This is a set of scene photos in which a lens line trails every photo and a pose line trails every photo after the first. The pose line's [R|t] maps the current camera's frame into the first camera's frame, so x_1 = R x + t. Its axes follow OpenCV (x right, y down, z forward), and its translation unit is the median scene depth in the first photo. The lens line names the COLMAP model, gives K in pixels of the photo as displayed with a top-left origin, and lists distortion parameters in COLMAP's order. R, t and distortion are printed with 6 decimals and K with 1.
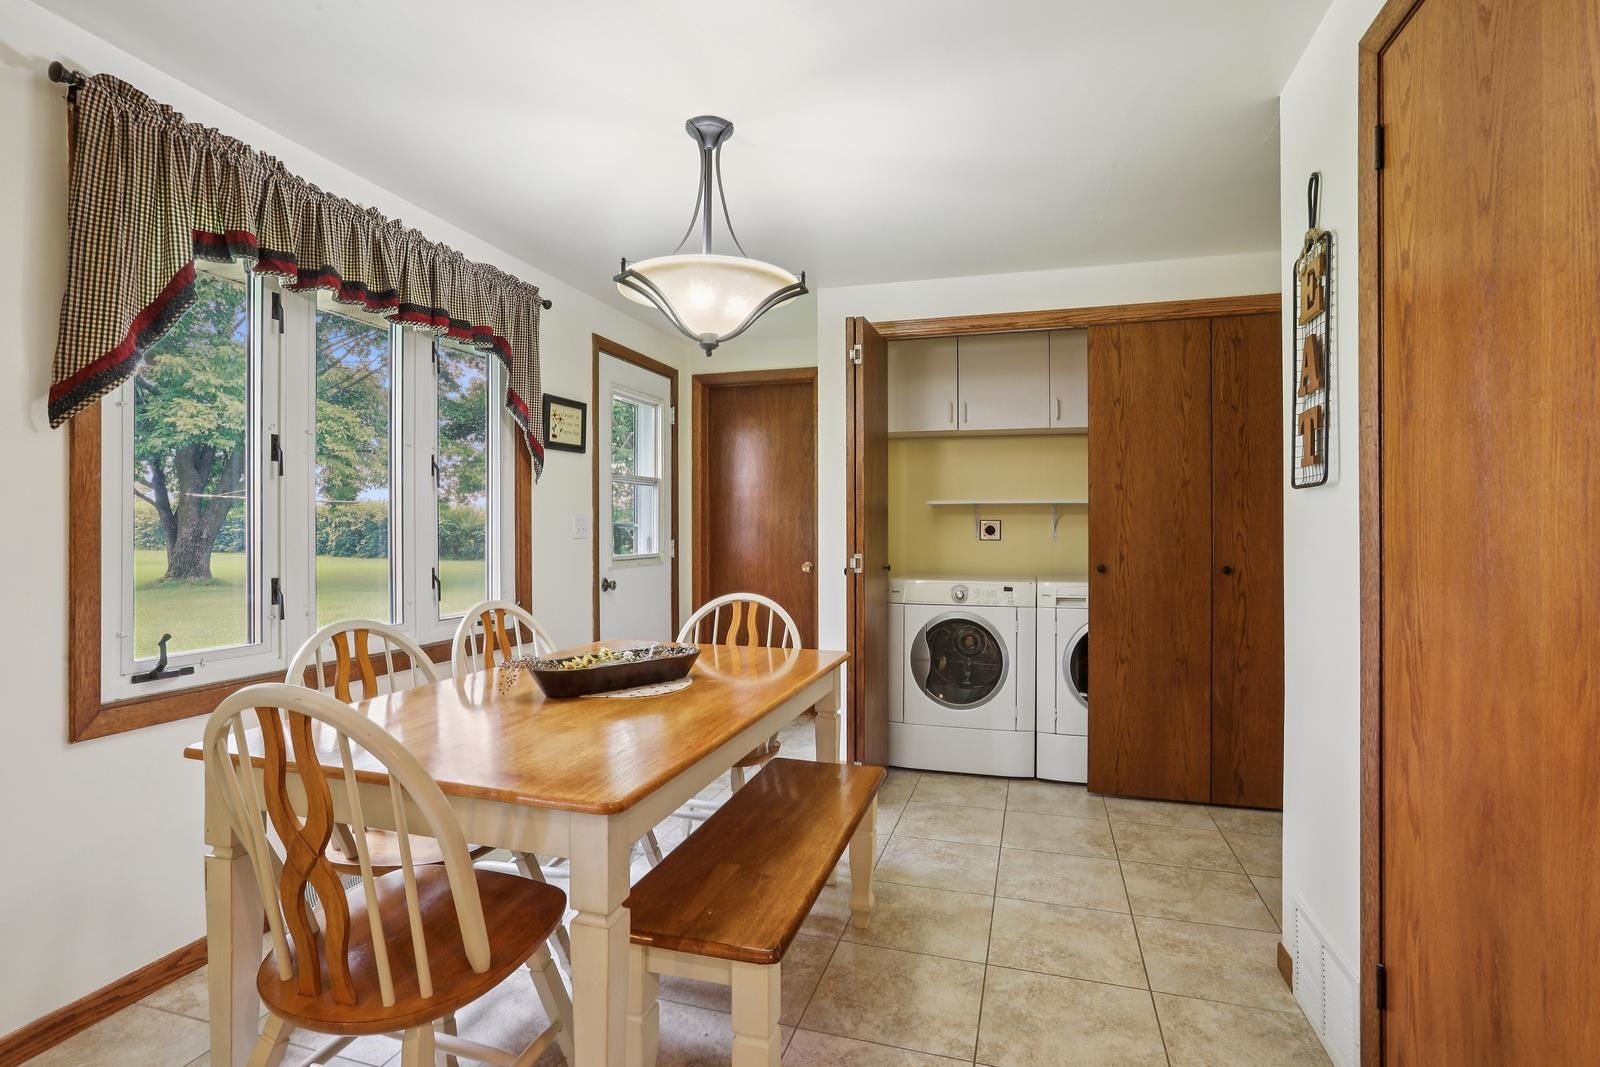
lens RADIAL K [[801.2, 0, 788.8], [0, 801.2, 535.9], [0, 0, 1]] dist [-0.004376, -0.000284]
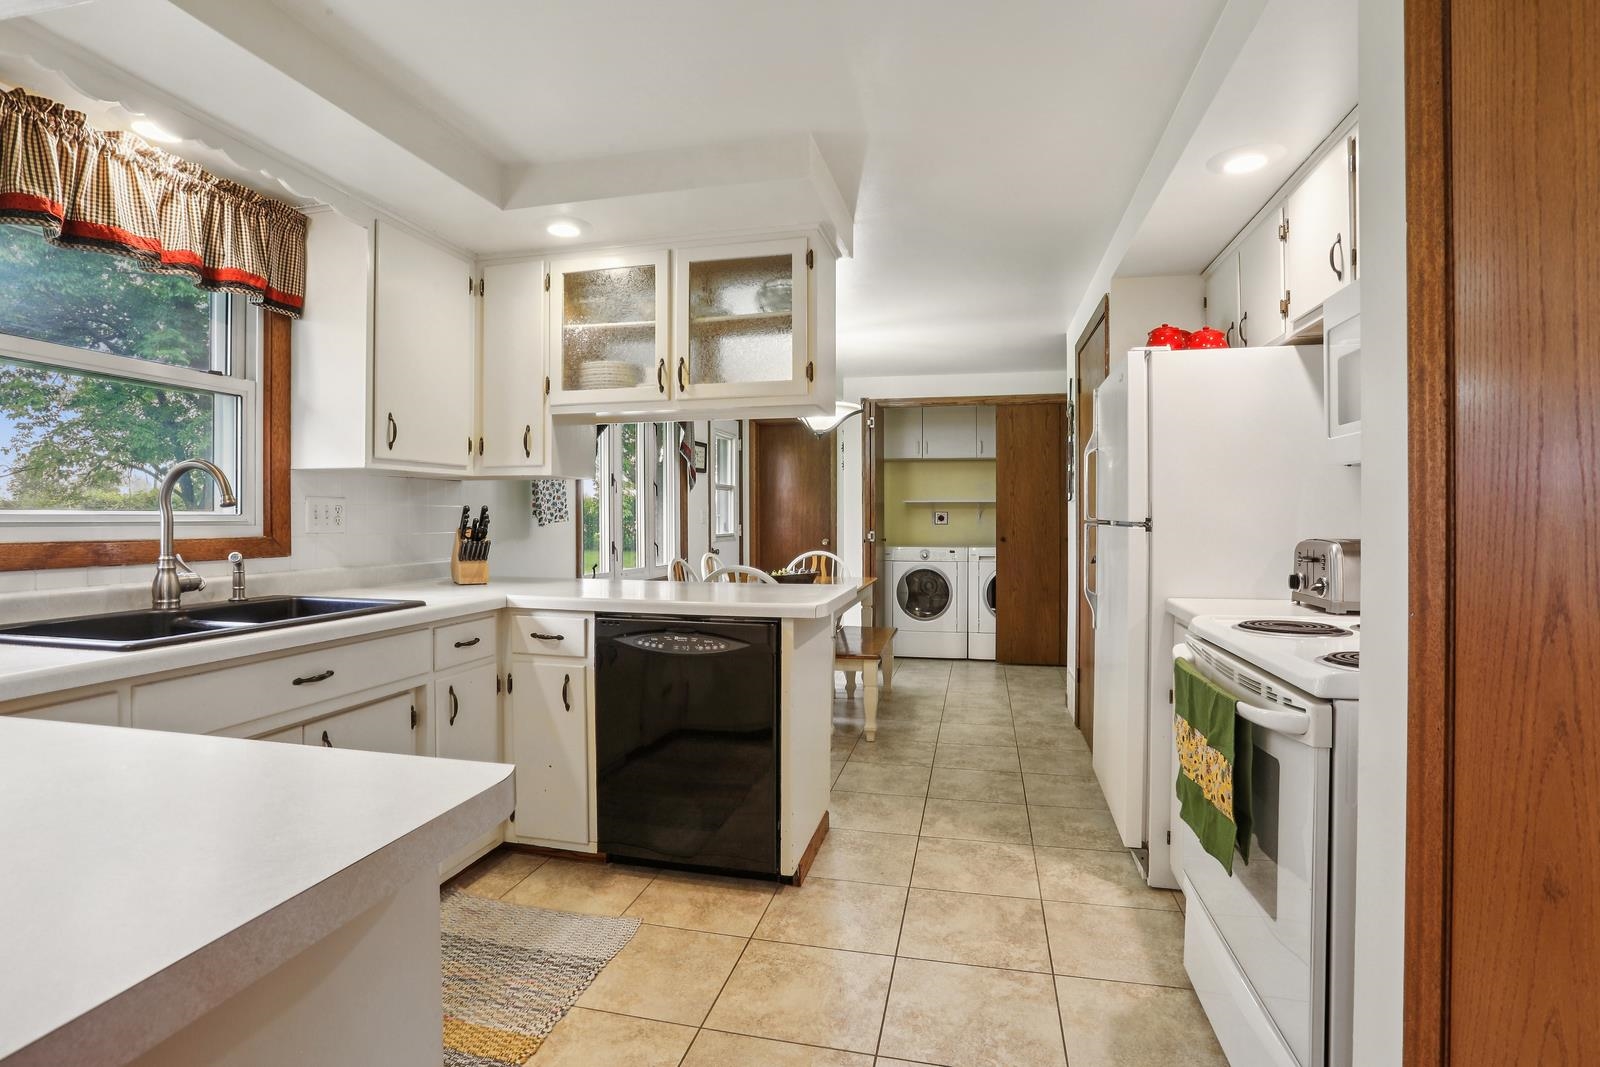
lens RADIAL K [[801.2, 0, 803.3], [0, 801.2, 530.5], [0, 0, 1]] dist [-0.004376, -0.000284]
pose [[0.995857, -0.001960, 0.090917, -0.209701], [0.001395, 0.999979, 0.006282, 0.008251], [-0.090928, -0.006129, 0.995839, -0.715058]]
